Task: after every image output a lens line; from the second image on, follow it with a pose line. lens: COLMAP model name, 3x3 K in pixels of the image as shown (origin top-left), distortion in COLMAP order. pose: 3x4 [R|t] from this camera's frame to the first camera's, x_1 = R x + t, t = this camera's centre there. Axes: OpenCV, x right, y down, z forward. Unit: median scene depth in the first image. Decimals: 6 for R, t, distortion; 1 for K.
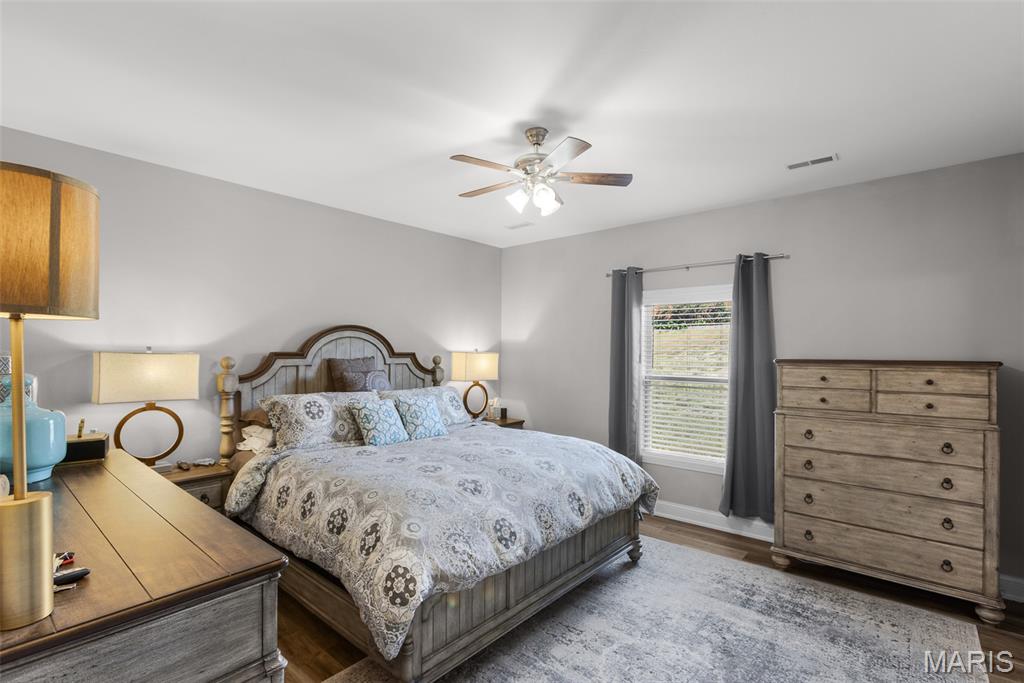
lens RADIAL K [[469.7, 0, 514.4], [0, 469.7, 351.6], [0, 0, 1]] dist [-0.001514, 0.000032]
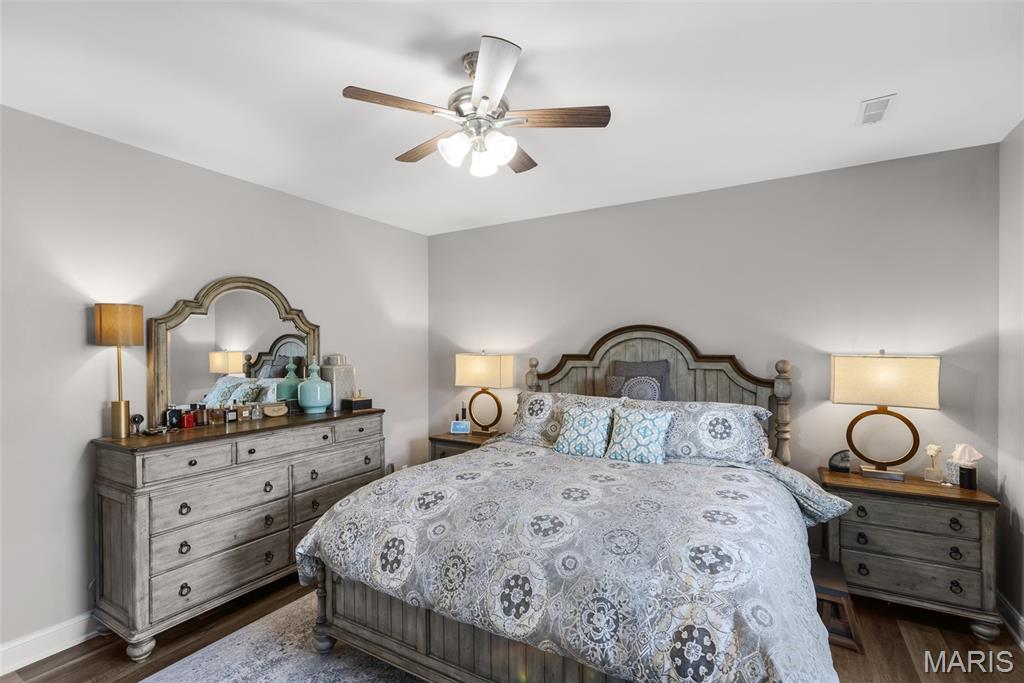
lens RADIAL K [[469.7, 0, 514.4], [0, 469.7, 351.6], [0, 0, 1]] dist [-0.001514, 0.000032]
pose [[0.185038, -0.005505, -0.982716, 0.552974], [0.000069, 0.999984, -0.005589, 0.000412], [0.982731, 0.000967, 0.185036, 0.644505]]
